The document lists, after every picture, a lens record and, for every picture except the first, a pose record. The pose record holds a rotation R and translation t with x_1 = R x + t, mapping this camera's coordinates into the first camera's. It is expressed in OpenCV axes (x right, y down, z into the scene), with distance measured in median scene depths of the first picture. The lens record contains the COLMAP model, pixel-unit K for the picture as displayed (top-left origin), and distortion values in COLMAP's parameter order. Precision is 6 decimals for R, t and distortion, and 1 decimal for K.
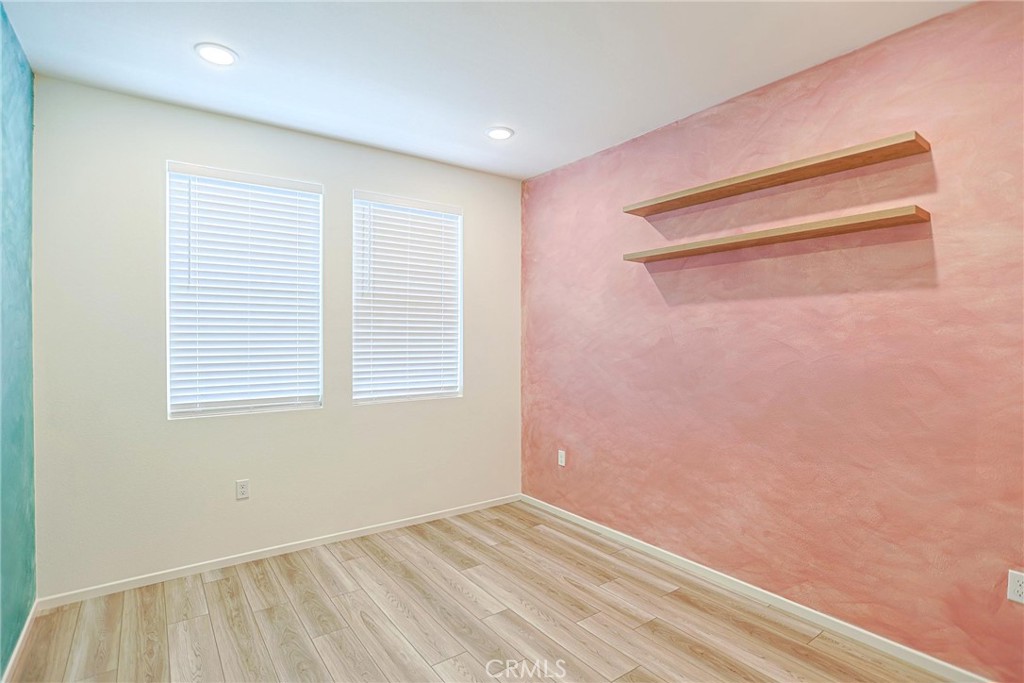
lens RADIAL K [[479.8, 0, 505.6], [0, 479.8, 340.7], [0, 0, 1]] dist [-0.059011, 0.023435]
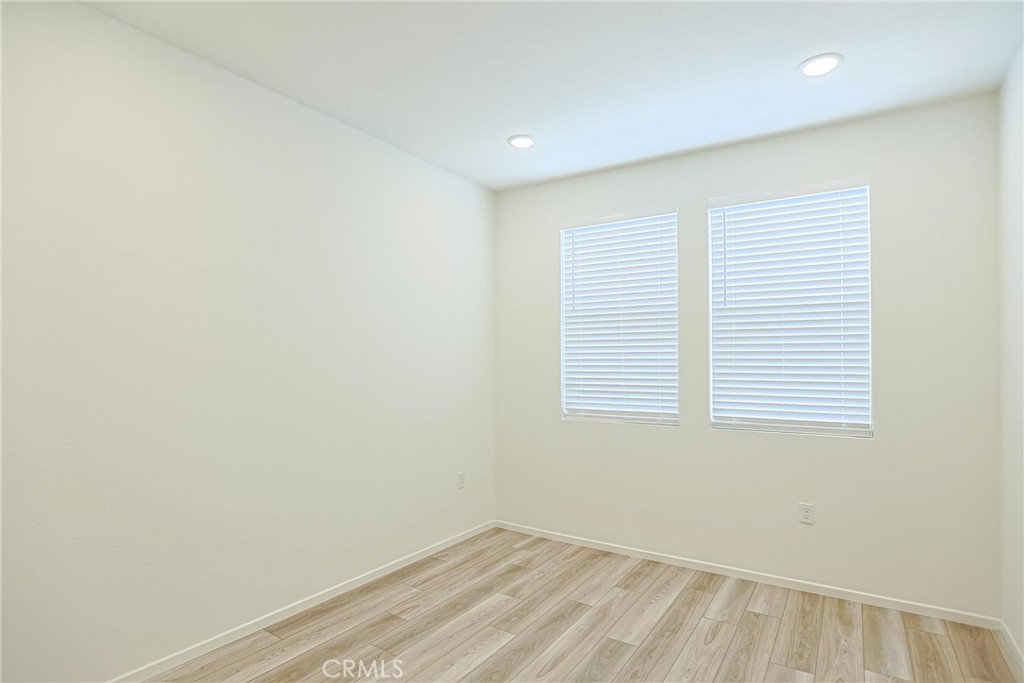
lens RADIAL K [[479.8, 0, 505.6], [0, 479.8, 340.7], [0, 0, 1]] dist [-0.059011, 0.023435]
pose [[0.397398, -0.034381, -0.917002, 0.401573], [0.000939, 0.999313, -0.037061, -0.000083], [0.917646, 0.013867, 0.397157, 0.279604]]
